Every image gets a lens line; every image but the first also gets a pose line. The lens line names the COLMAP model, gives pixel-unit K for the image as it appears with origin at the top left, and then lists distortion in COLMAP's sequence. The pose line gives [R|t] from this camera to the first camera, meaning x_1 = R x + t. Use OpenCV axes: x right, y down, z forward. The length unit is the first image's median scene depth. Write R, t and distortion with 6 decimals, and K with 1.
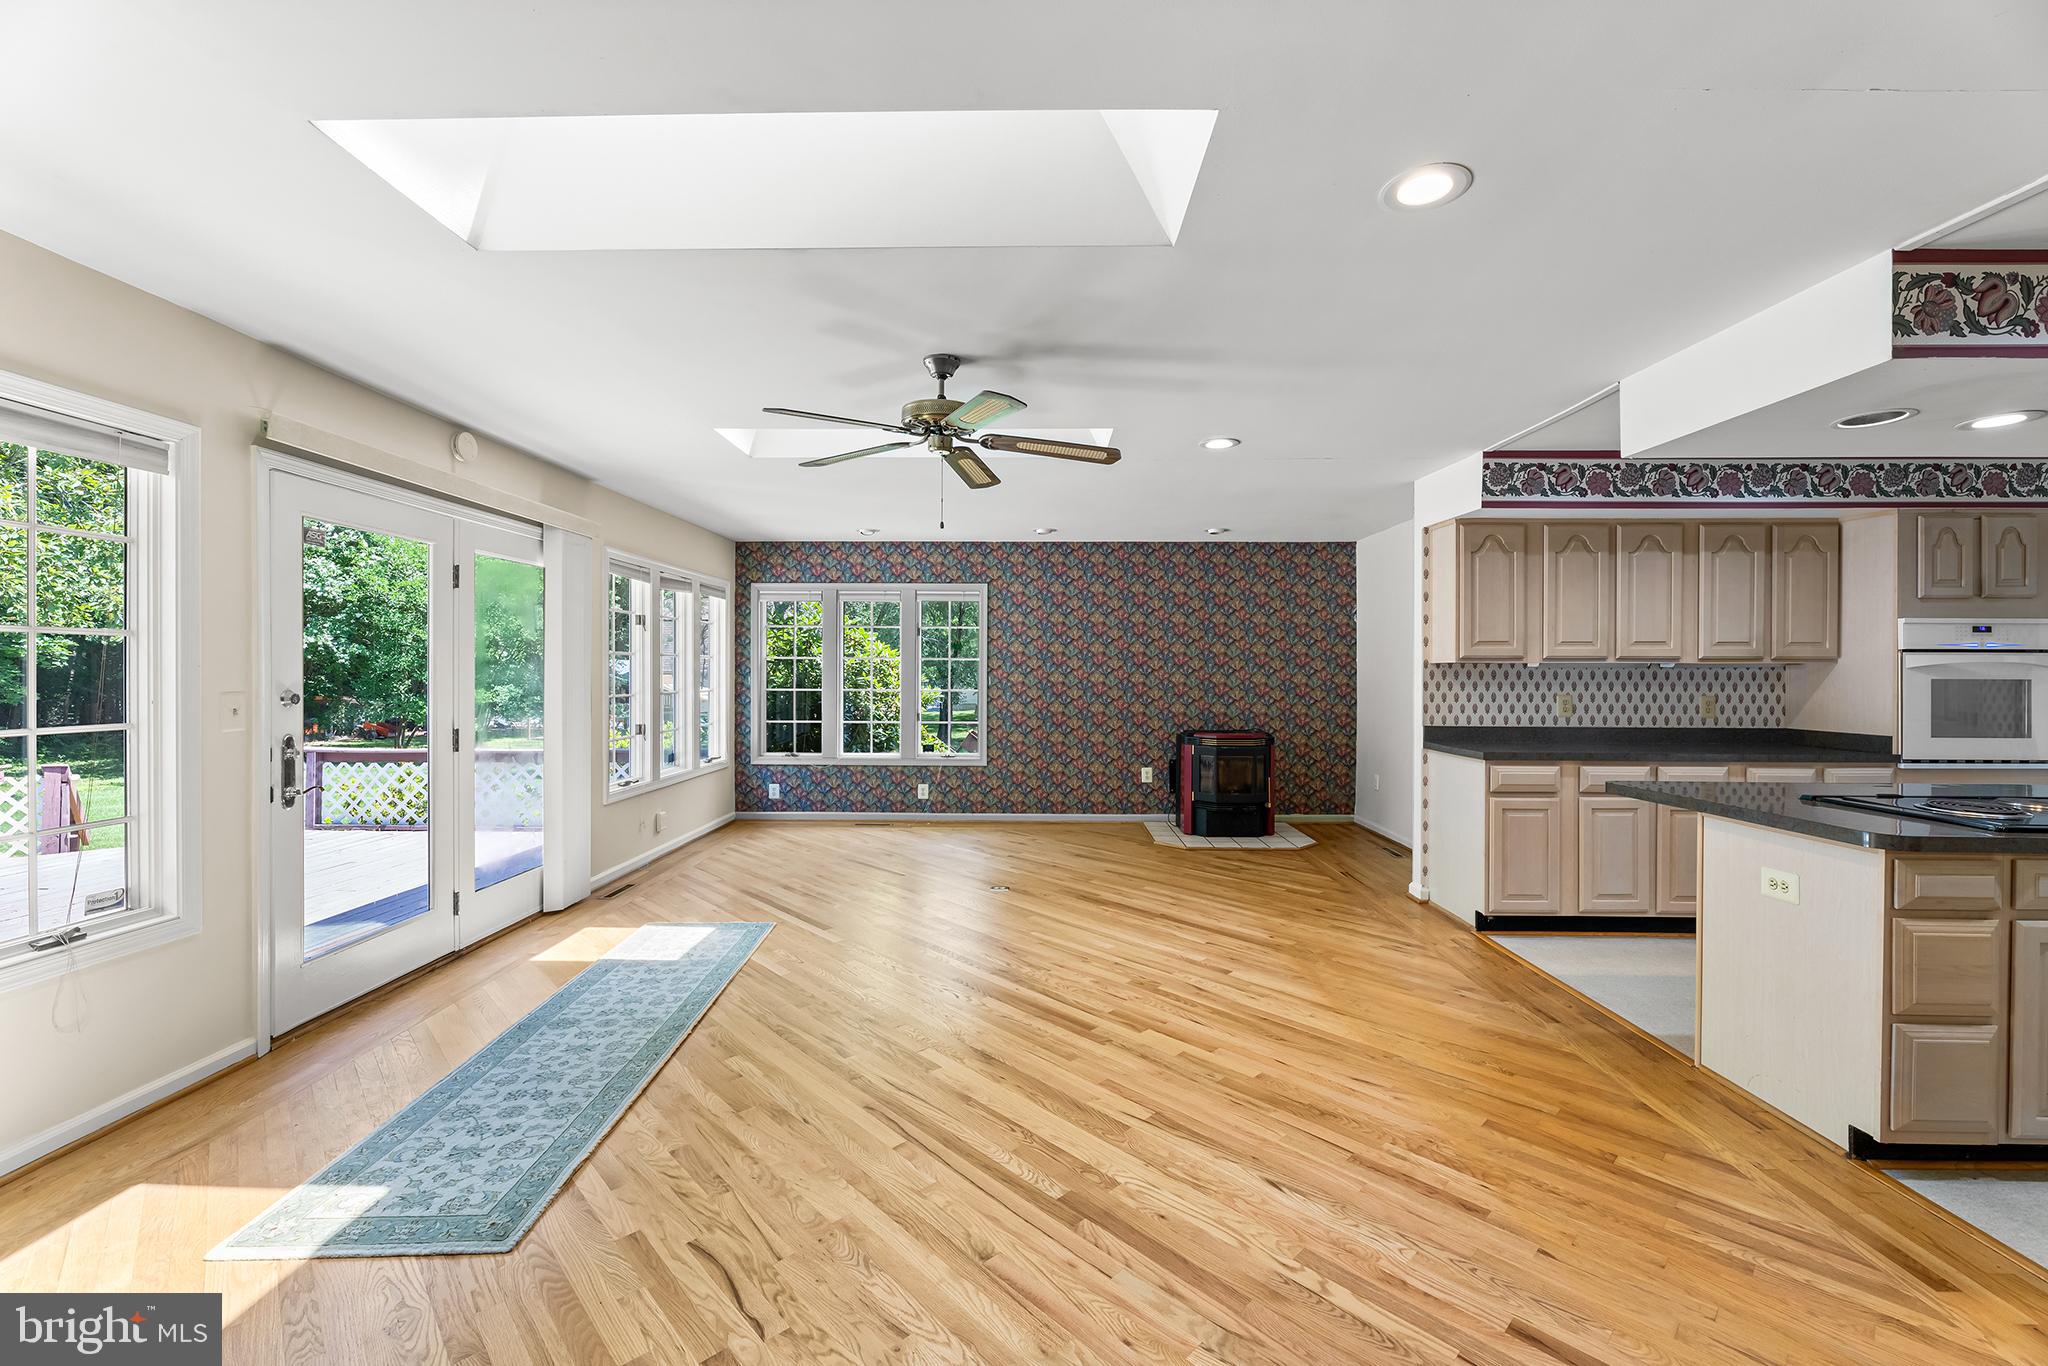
lens RADIAL K [[835.5, 0, 1021.3], [0, 835.5, 669.7], [0, 0, 1]] dist [-0.000987, -0.000307]
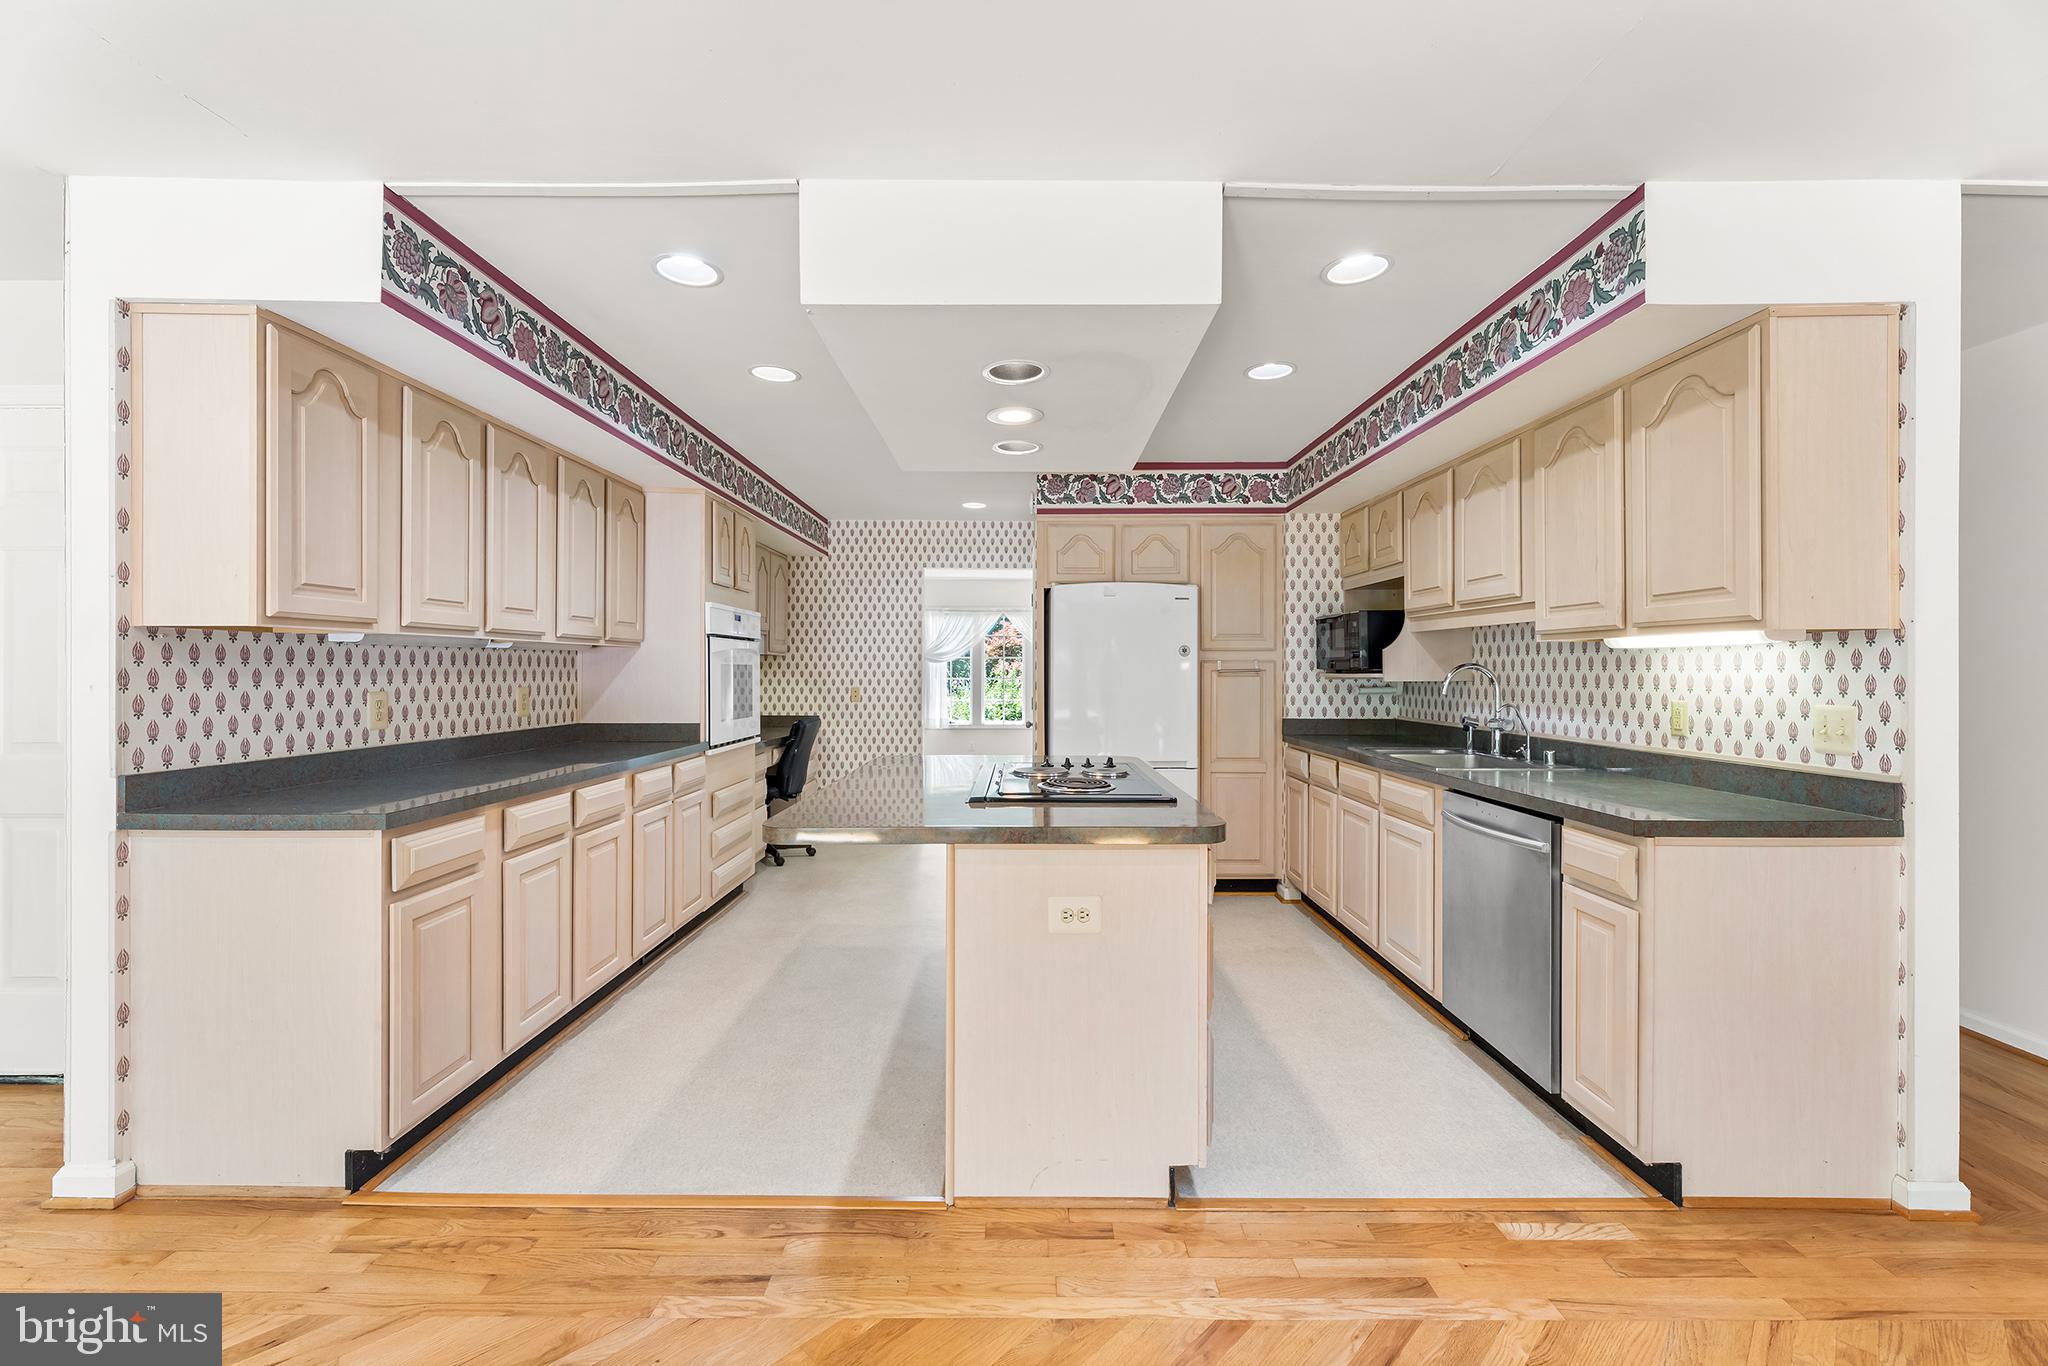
lens RADIAL K [[835.5, 0, 1021.3], [0, 835.5, 669.7], [0, 0, 1]] dist [-0.000987, -0.000307]
pose [[-0.015885, -0.003269, 0.999868, 0.065501], [-0.002913, 0.999991, 0.003223, 0.012769], [-0.999870, -0.002861, -0.015894, 0.612524]]
